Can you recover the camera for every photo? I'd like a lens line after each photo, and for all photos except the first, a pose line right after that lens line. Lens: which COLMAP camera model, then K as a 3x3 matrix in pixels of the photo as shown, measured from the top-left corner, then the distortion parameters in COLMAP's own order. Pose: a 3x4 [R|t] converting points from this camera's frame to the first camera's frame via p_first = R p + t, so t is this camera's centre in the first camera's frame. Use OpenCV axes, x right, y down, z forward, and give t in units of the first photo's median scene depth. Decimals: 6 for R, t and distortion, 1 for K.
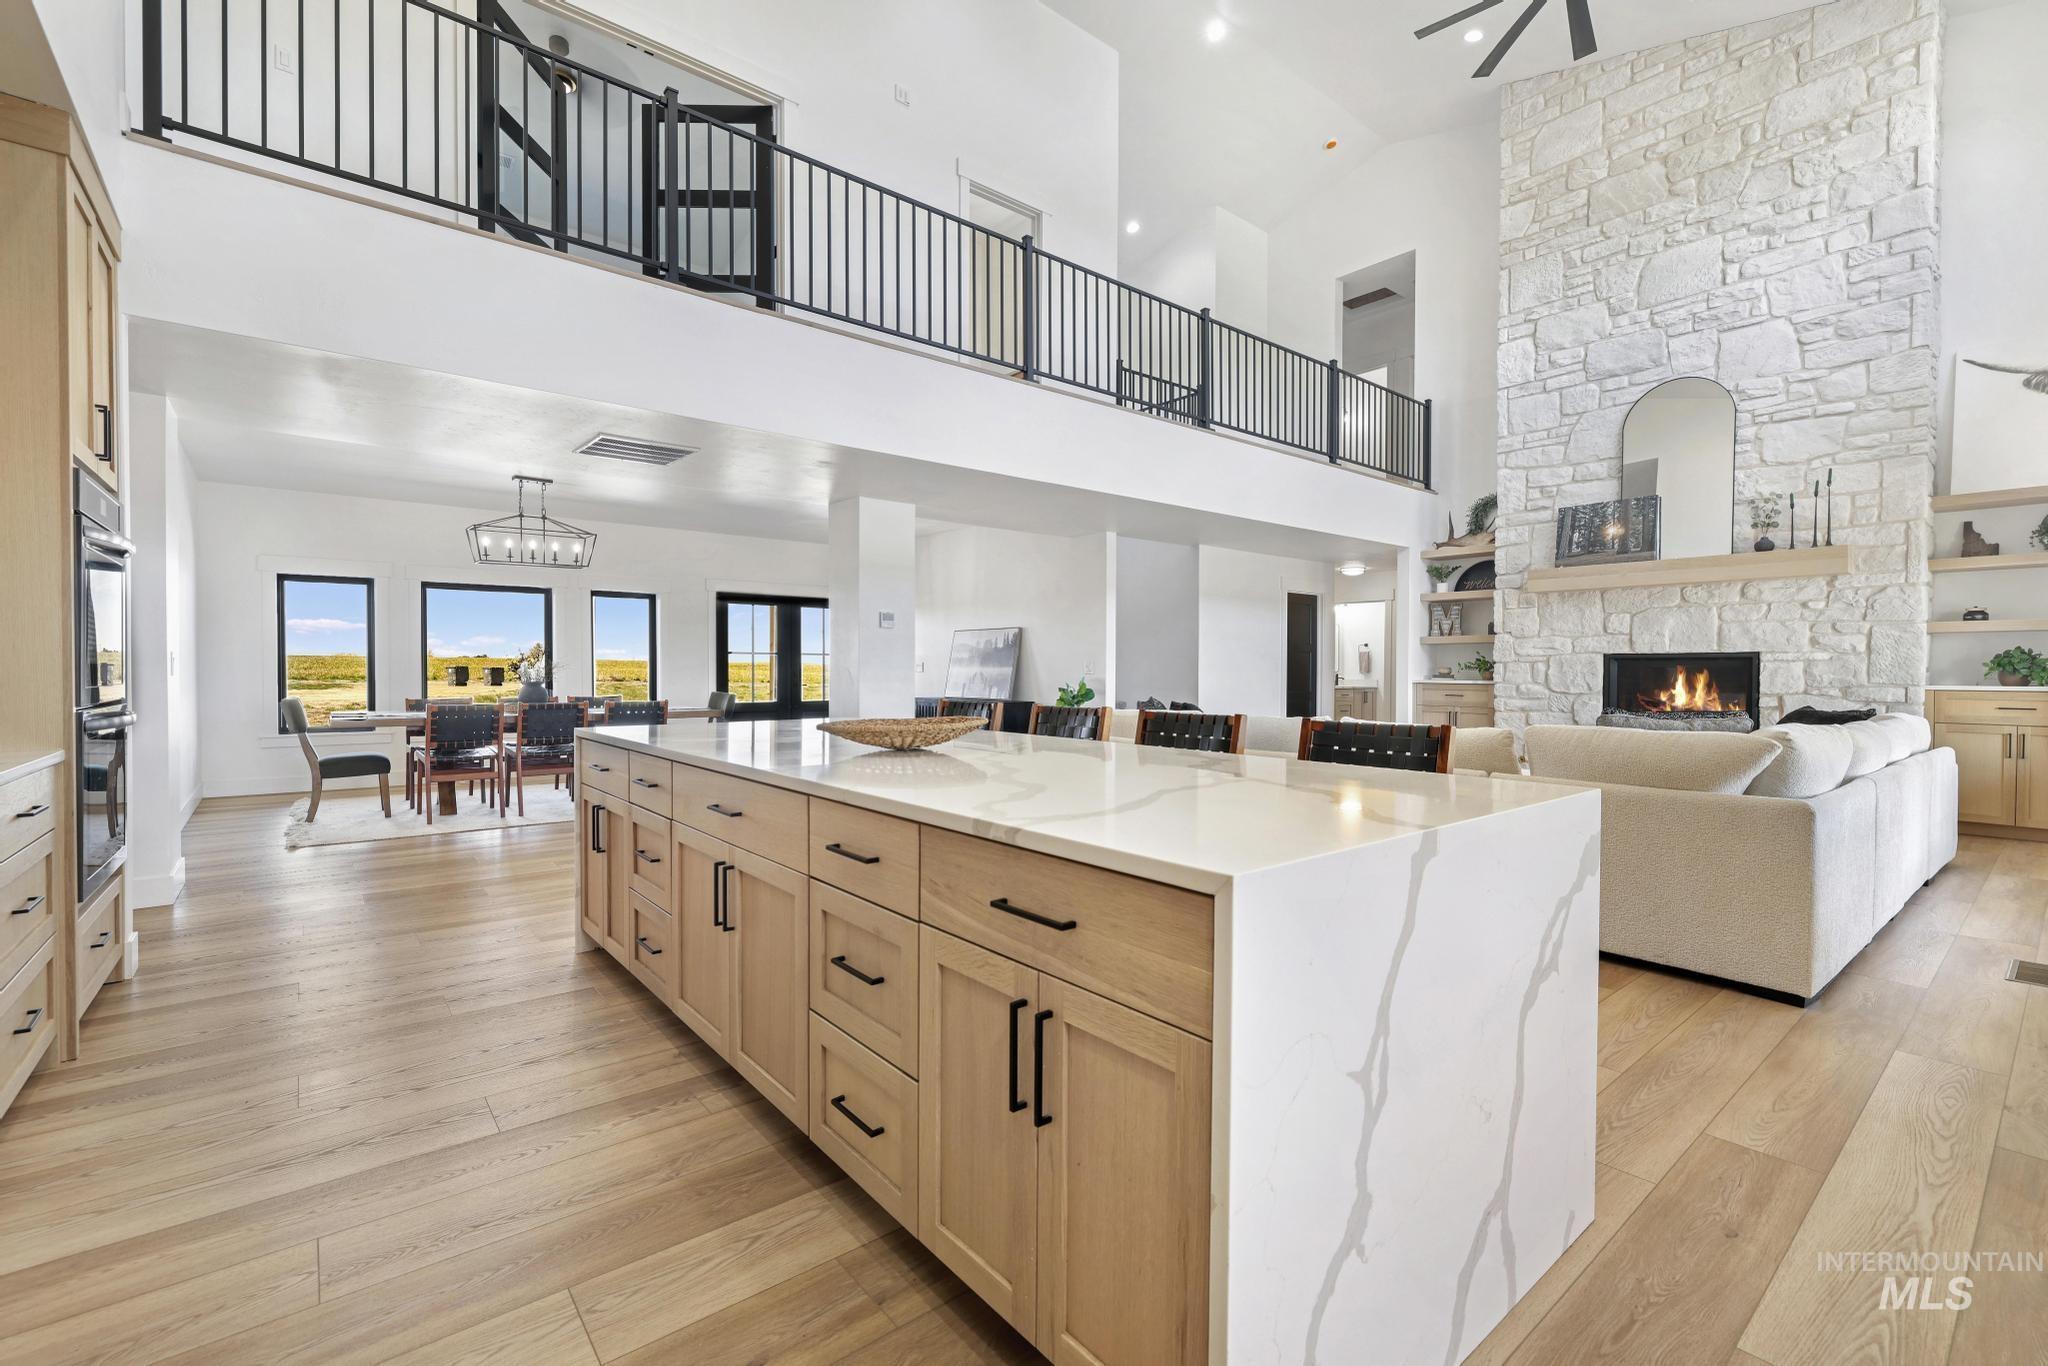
lens RADIAL K [[871.5, 0, 996.2], [0, 871.5, 668.9], [0, 0, 1]] dist [0.000229, 0.000327]
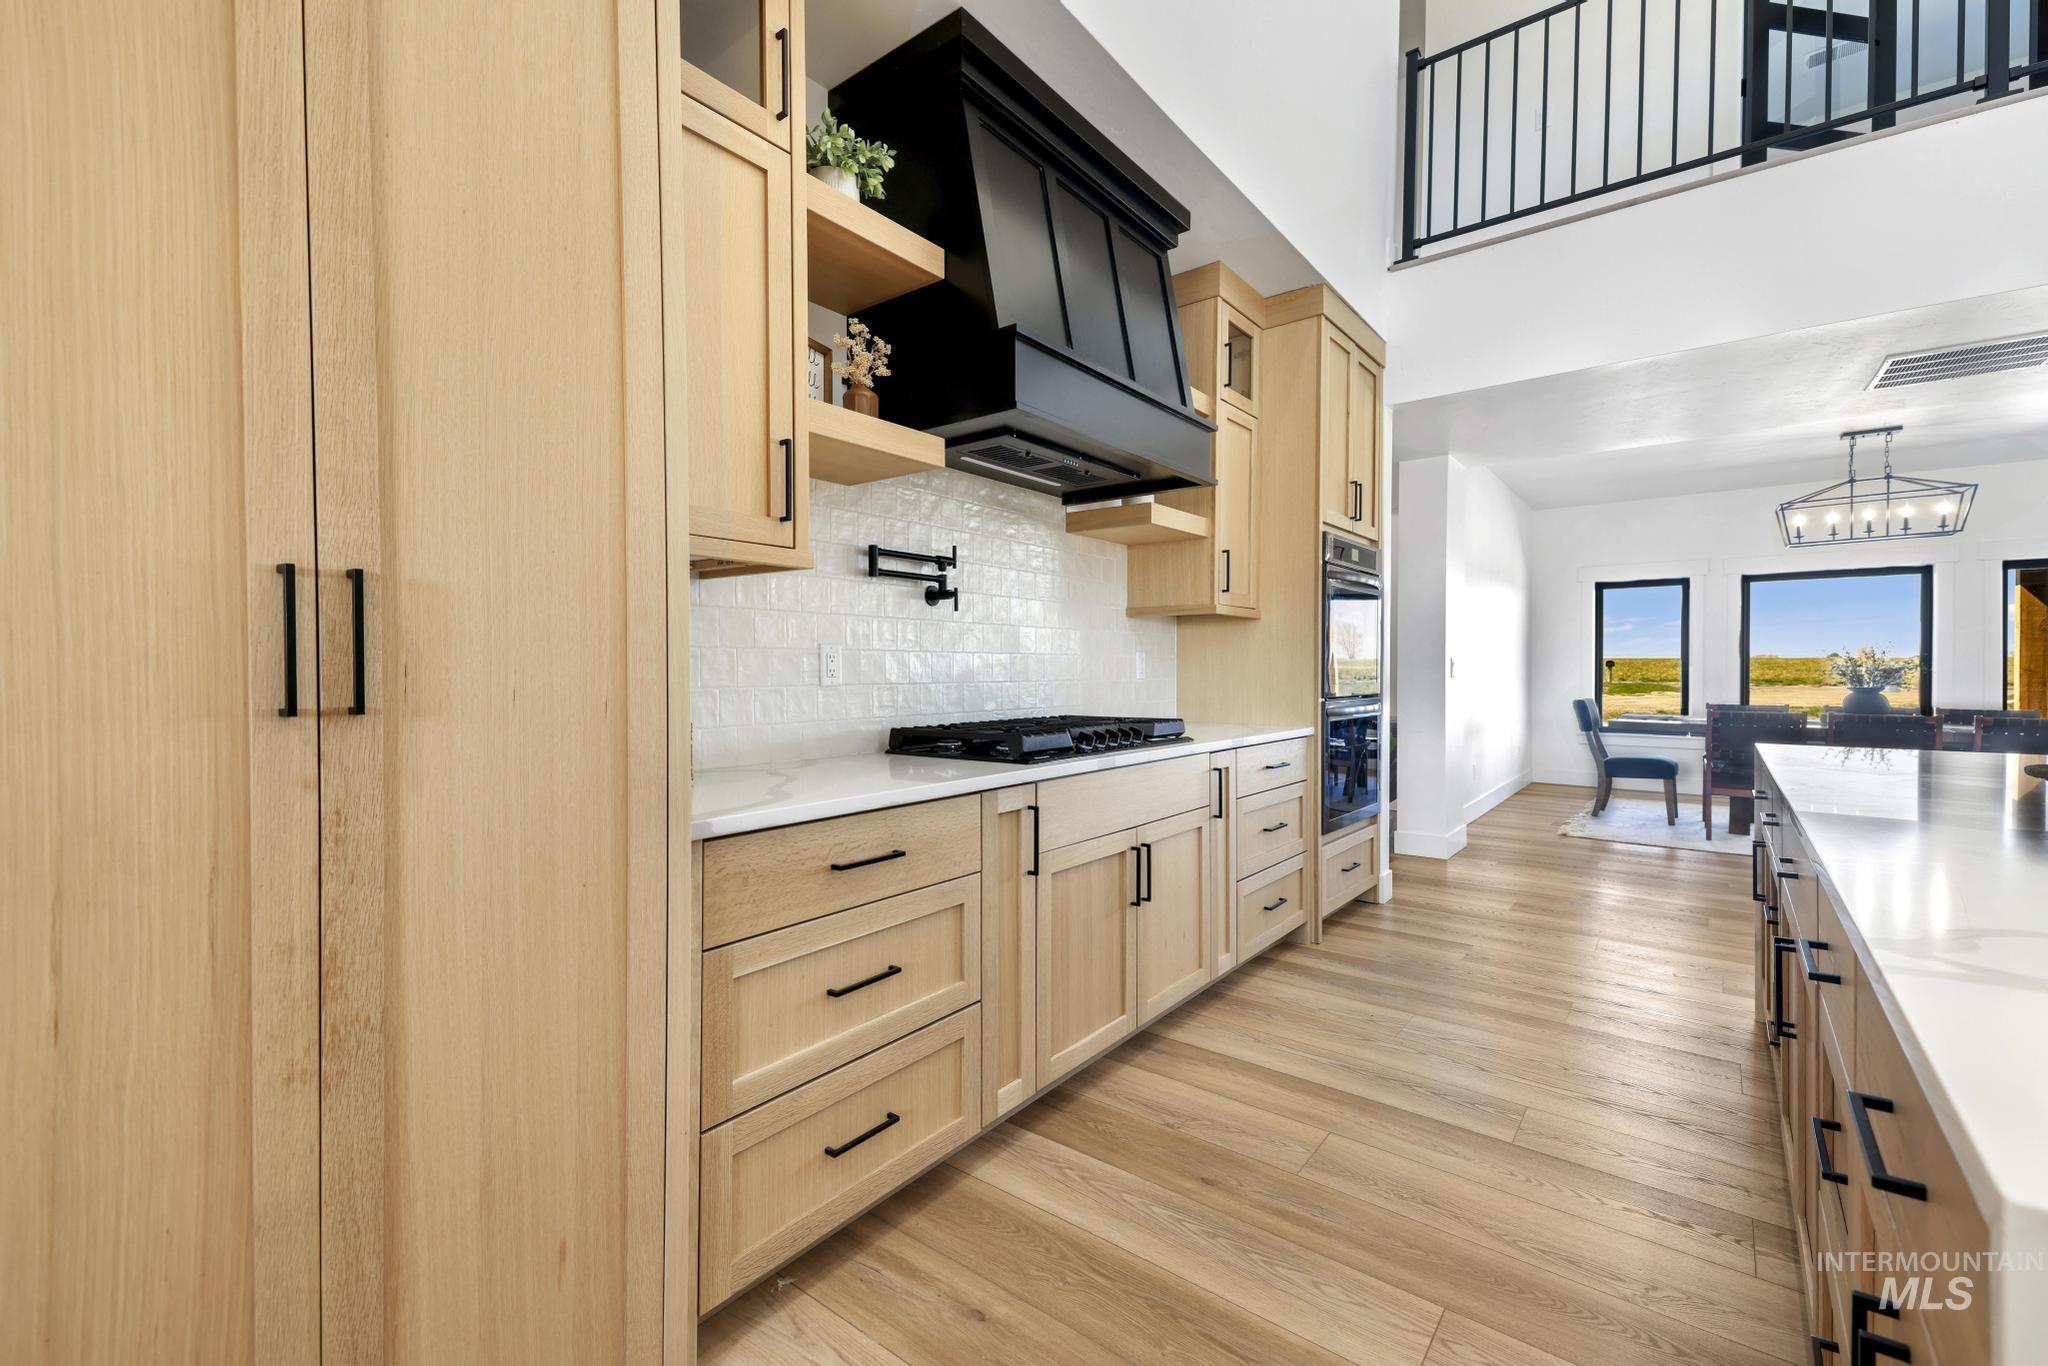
lens RADIAL K [[863.4, 0, 993.4], [0, 863.4, 676.9], [0, 0, 1]] dist [0.000030, -0.000222]
pose [[0.201335, 0.007359, -0.979495, 0.103368], [-0.000396, 0.999972, 0.007431, -0.000934], [0.979522, -0.001109, 0.201333, 0.087136]]
